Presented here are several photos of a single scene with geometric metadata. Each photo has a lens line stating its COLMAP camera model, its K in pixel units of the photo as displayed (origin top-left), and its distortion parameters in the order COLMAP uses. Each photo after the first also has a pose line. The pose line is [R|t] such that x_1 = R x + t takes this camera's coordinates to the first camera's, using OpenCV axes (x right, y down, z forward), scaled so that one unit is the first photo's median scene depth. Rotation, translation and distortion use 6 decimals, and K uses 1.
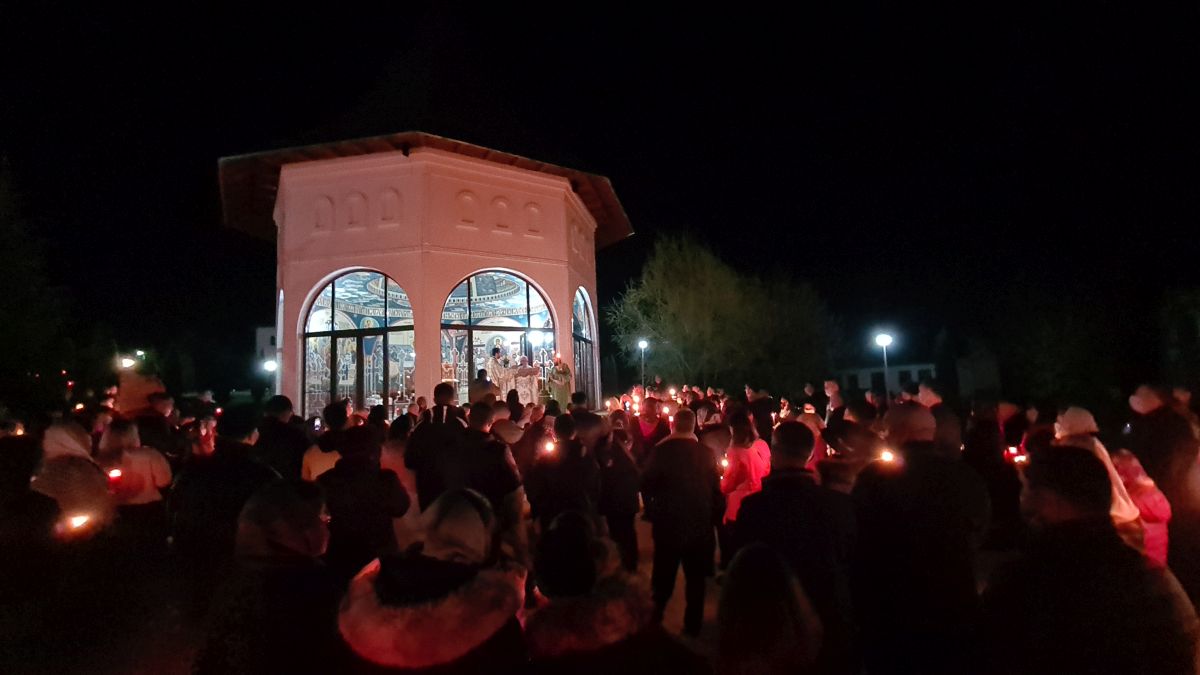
lens RADIAL K [[490.8, 0, 600.0], [0, 490.8, 337.5], [0, 0, 1]] dist [-0.000795, -0.000415]
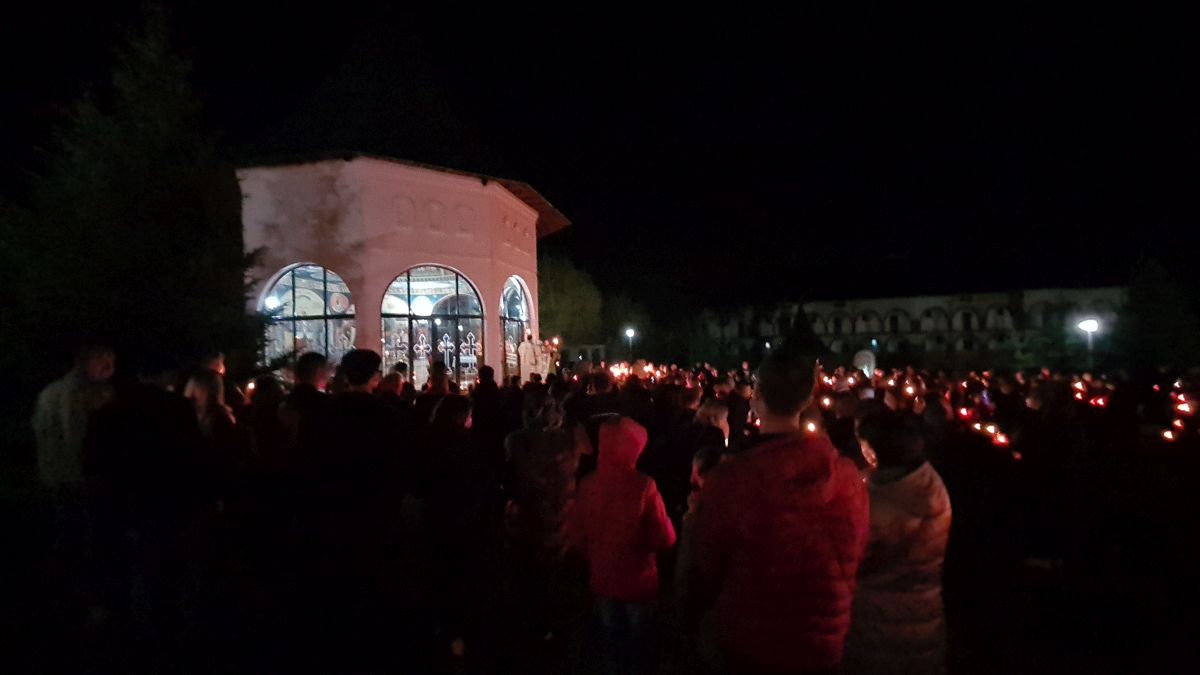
lens RADIAL K [[490.8, 0, 600.0], [0, 490.8, 337.5], [0, 0, 1]] dist [-0.000795, -0.000415]
pose [[0.710401, 0.038508, 0.702742, -0.999182], [-0.081812, 0.996251, 0.028112, -0.027114], [-0.699025, -0.077463, 0.710889, -0.159646]]
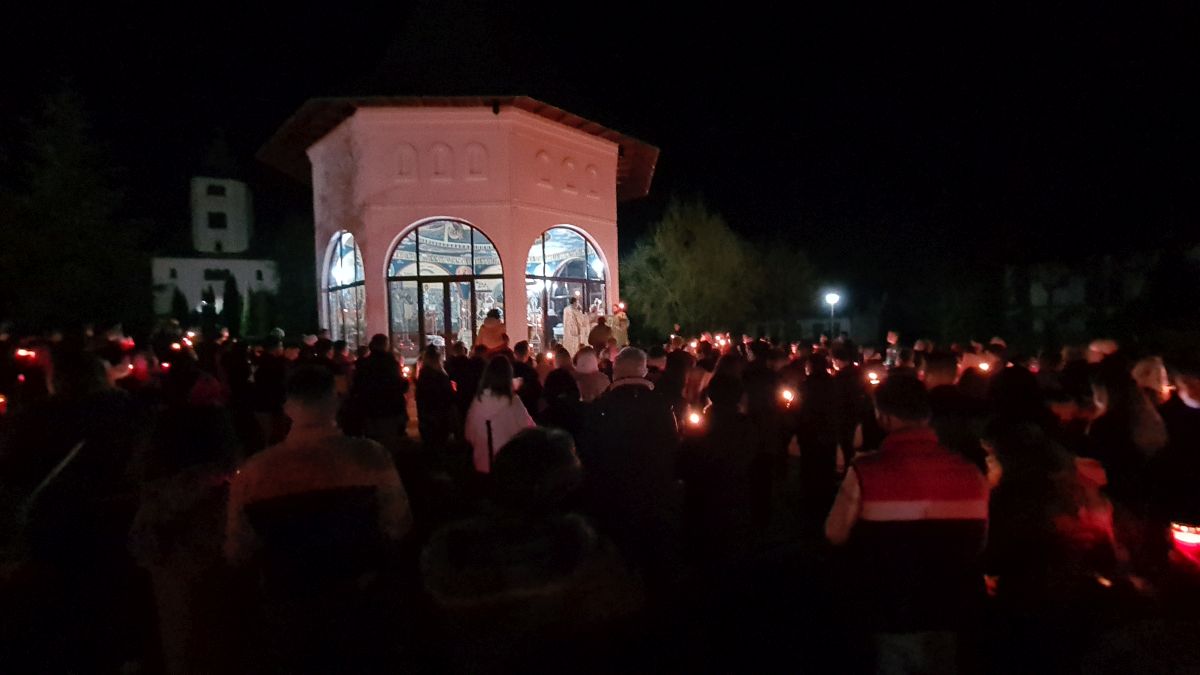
lens RADIAL K [[490.8, 0, 600.0], [0, 490.8, 337.5], [0, 0, 1]] dist [-0.000795, -0.000415]
pose [[0.978833, 0.015230, 0.204095, -0.356071], [-0.037606, 0.993633, 0.106207, -0.008267], [-0.201178, -0.111634, 0.973173, -0.124960]]
